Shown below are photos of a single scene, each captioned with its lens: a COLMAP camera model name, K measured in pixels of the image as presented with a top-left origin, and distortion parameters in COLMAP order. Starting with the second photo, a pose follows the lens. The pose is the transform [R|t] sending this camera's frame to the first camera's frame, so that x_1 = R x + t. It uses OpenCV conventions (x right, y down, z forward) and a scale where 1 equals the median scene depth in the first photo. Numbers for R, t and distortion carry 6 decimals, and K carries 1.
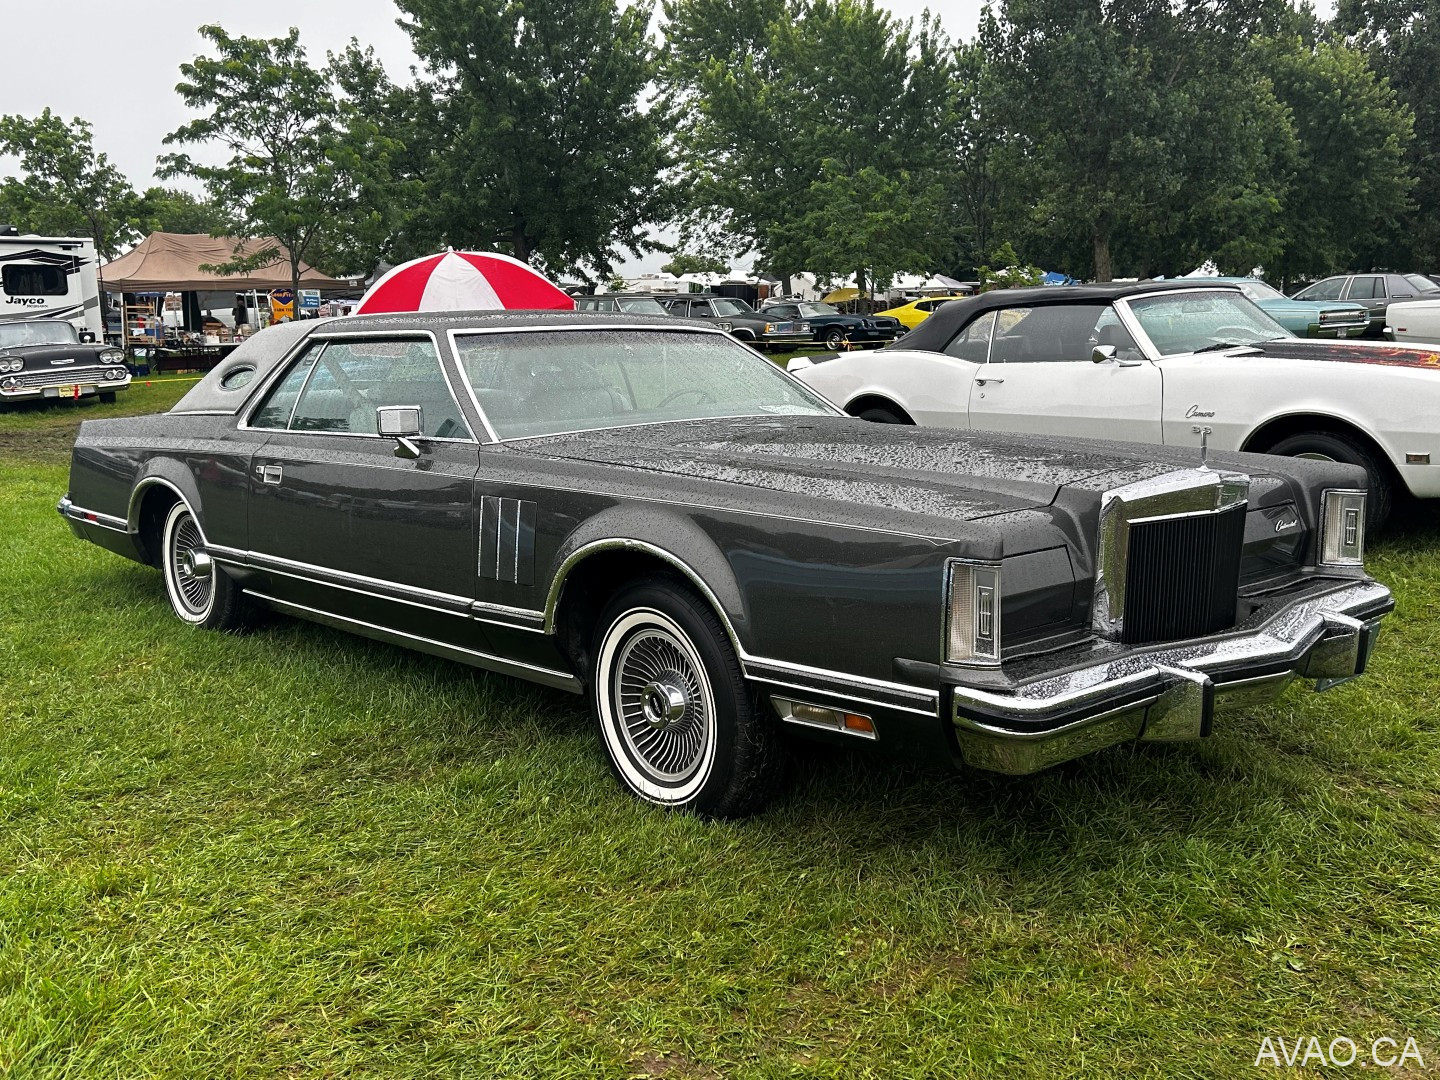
lens RADIAL K [[1378.5, 0, 720.0], [0, 1378.5, 540.0], [0, 0, 1]] dist [0.027335, -0.008583]
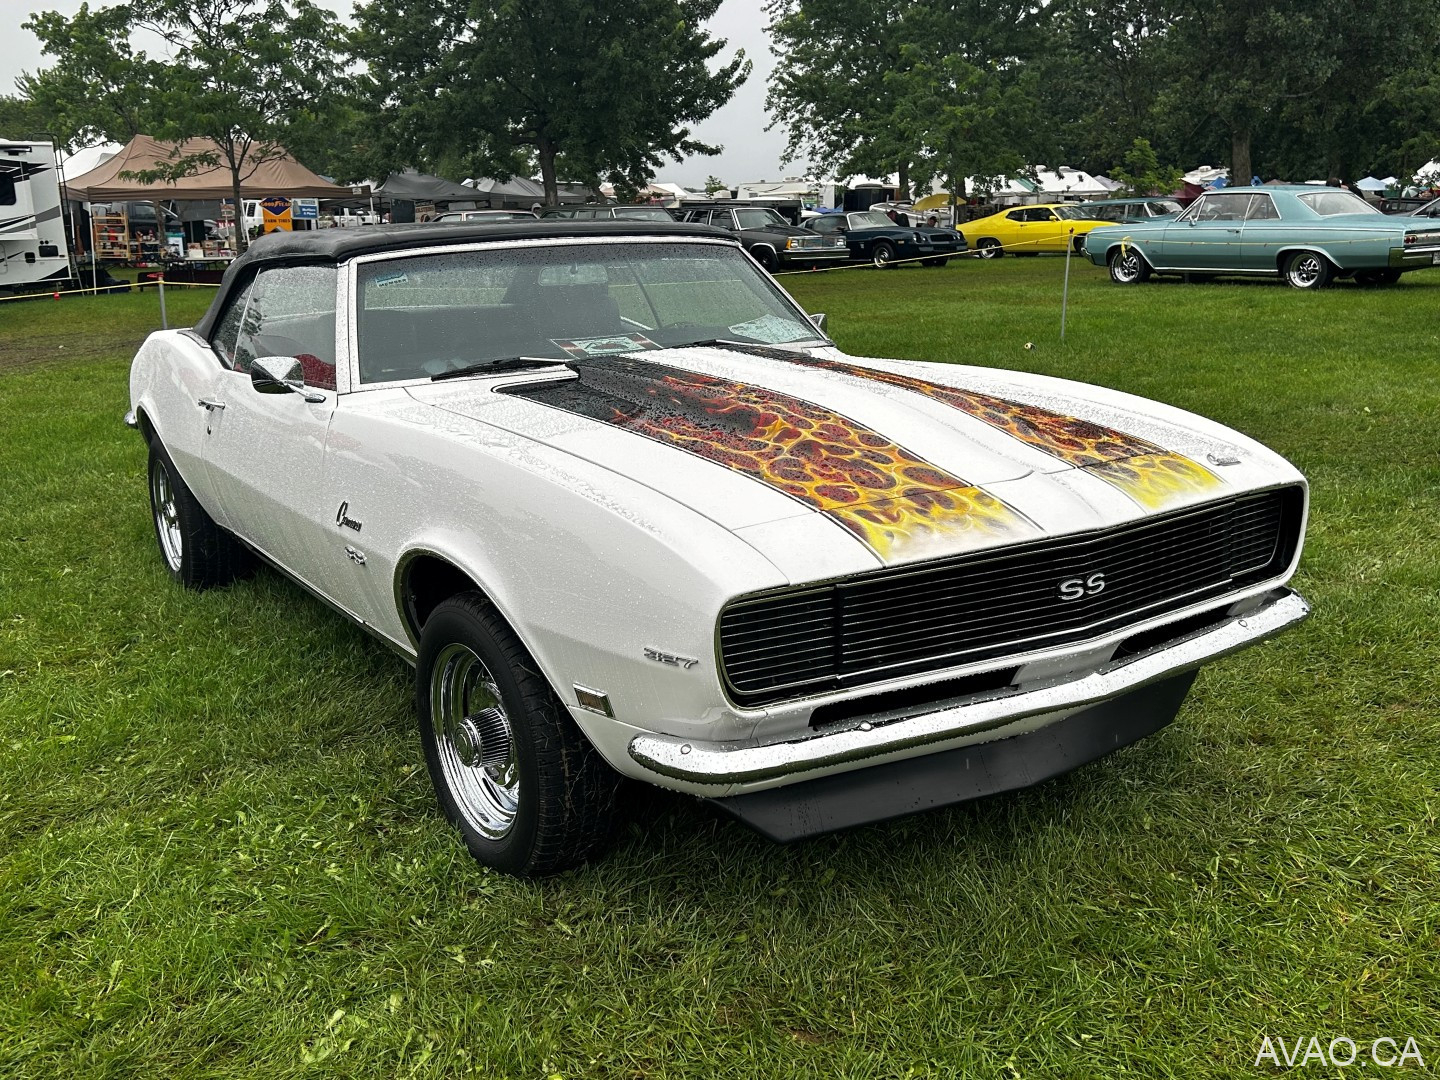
lens RADIAL K [[1398.7, 0, 720.0], [0, 1398.7, 540.0], [0, 0, 1]] dist [0.007570, 0.018009]
pose [[0.991077, 0.031473, -0.129522, 0.092481], [-0.023086, 0.997569, 0.065755, -0.020693], [0.131277, -0.062179, 0.989394, 0.096224]]
